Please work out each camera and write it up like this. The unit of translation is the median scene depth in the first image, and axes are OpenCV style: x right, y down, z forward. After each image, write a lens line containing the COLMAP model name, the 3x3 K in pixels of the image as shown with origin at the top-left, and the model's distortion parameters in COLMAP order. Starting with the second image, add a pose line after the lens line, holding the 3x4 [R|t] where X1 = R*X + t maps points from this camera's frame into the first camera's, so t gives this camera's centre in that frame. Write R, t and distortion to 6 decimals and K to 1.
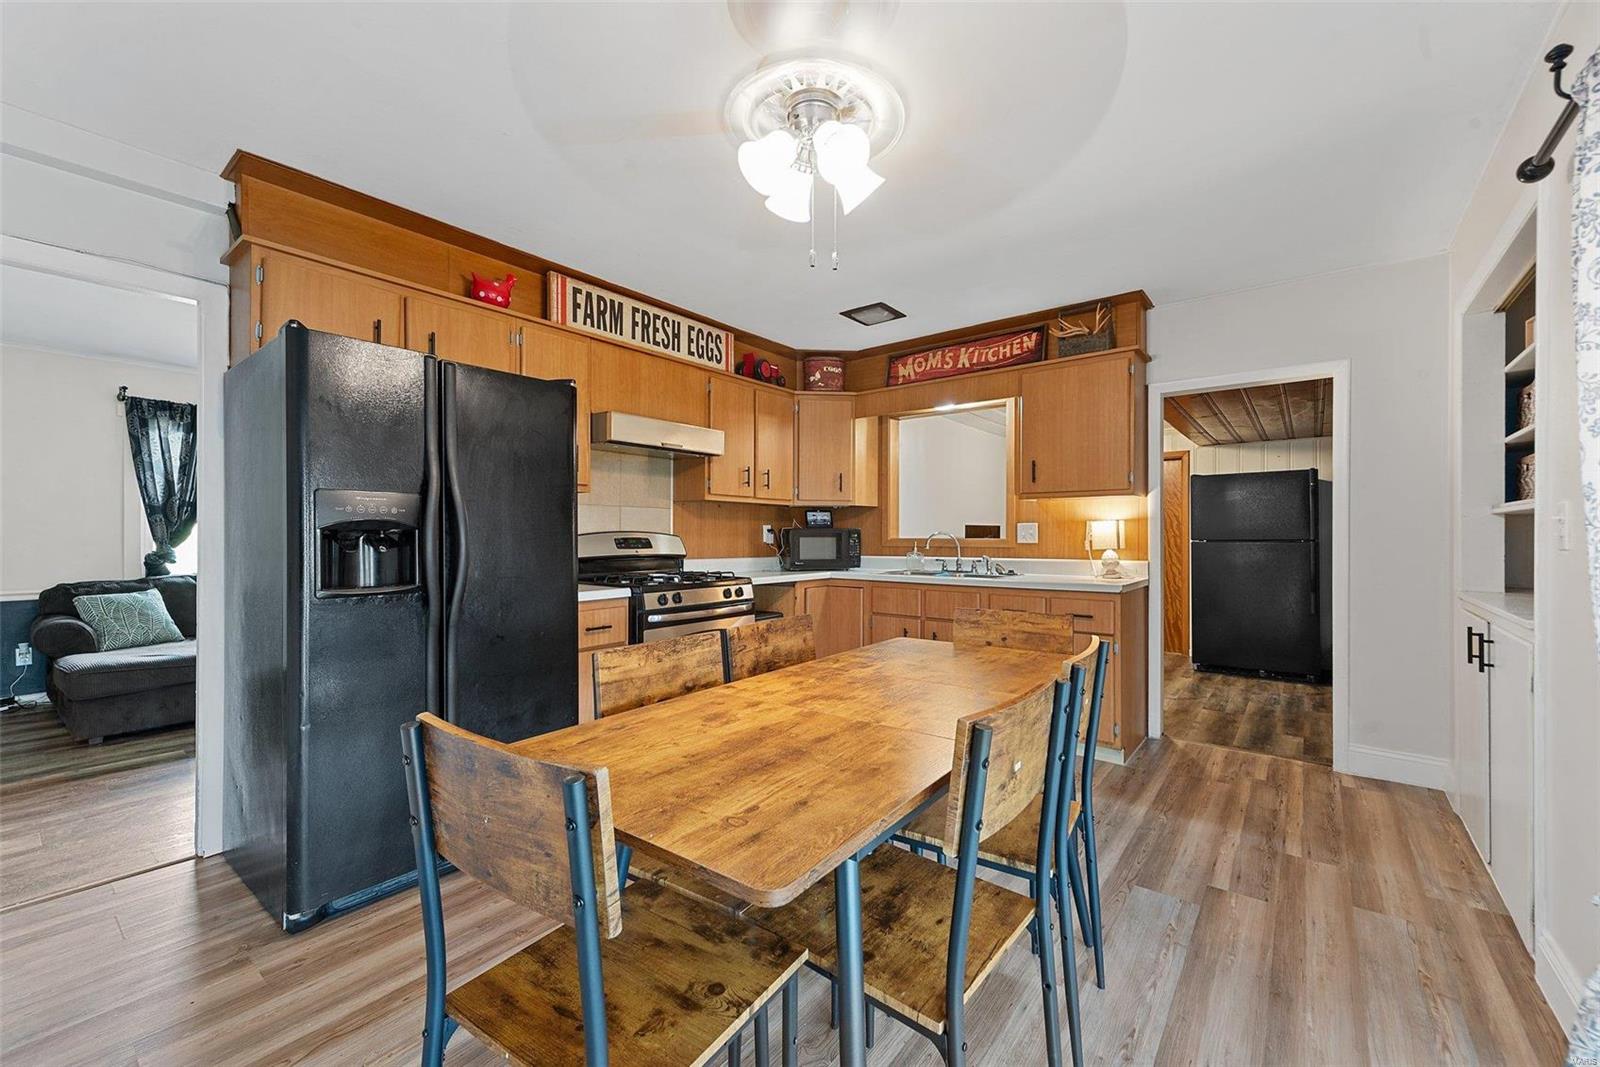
lens RADIAL K [[639.0, 0, 794.7], [0, 639.0, 532.9], [0, 0, 1]] dist [0.014180, -0.001819]
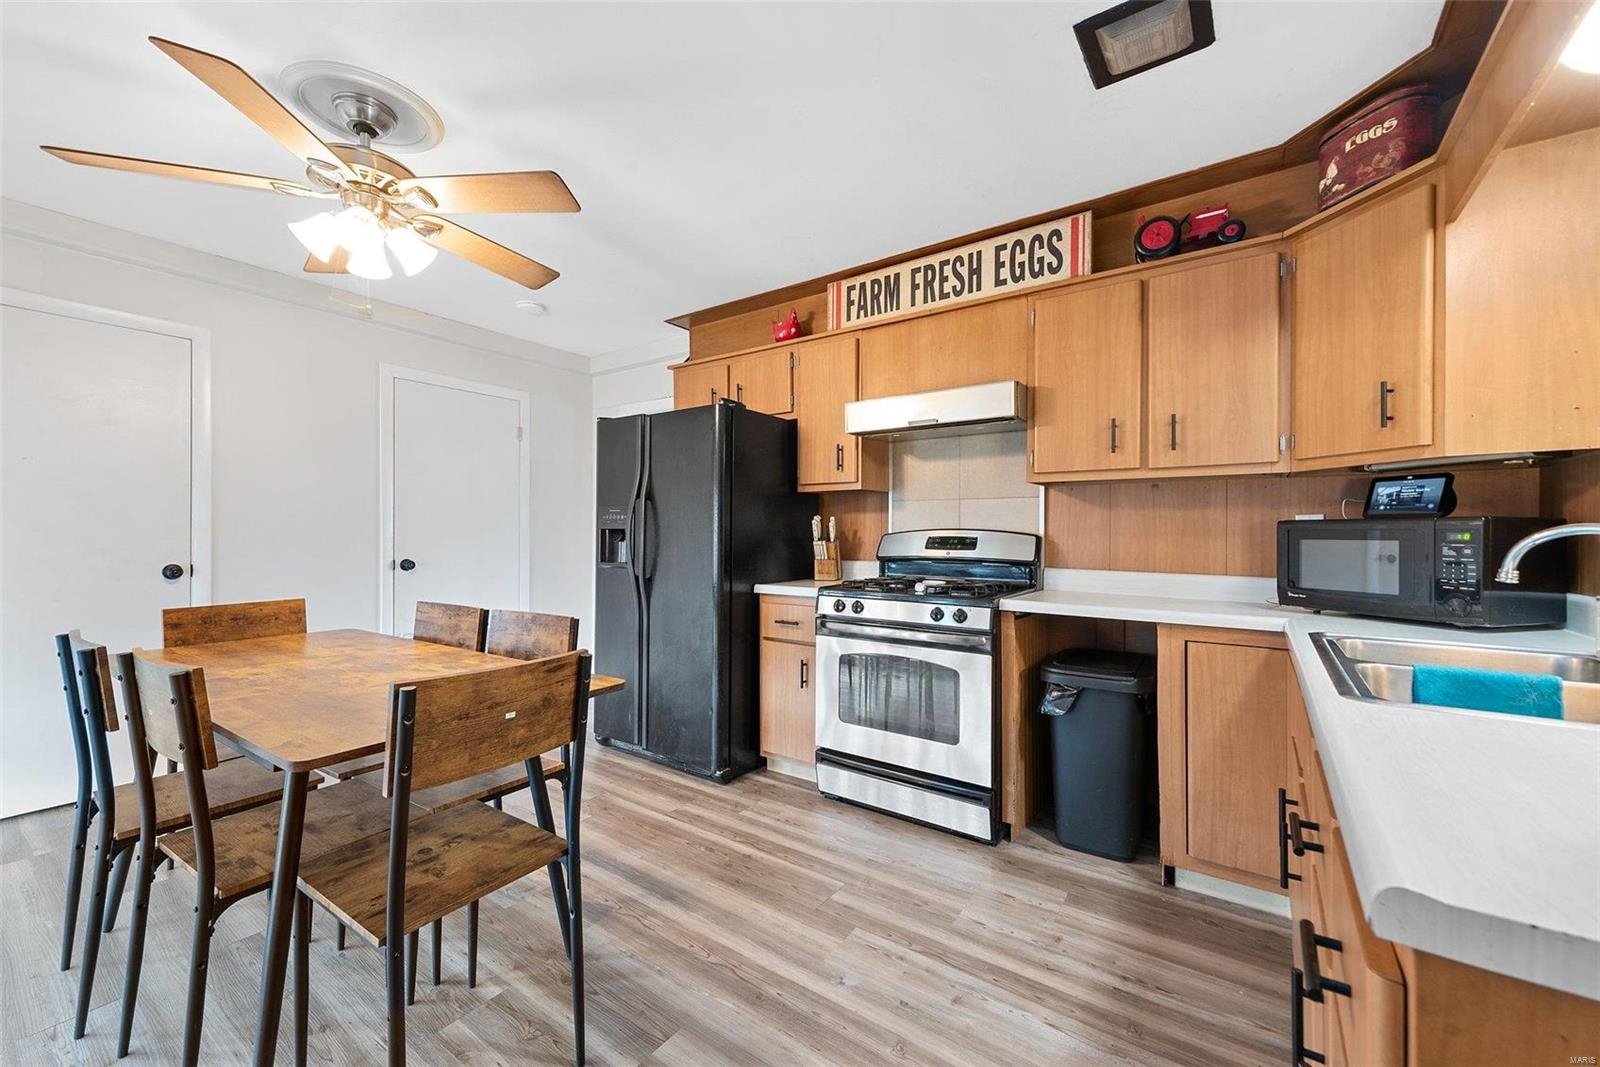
lens RADIAL K [[639.0, 0, 798.5], [0, 639.0, 528.0], [0, 0, 1]] dist [0.014180, -0.001819]
pose [[0.051506, -0.007333, -0.998646, 0.578727], [-0.000195, 0.999973, -0.007353, 0.002901], [0.998673, 0.000573, 0.051503, 0.771674]]
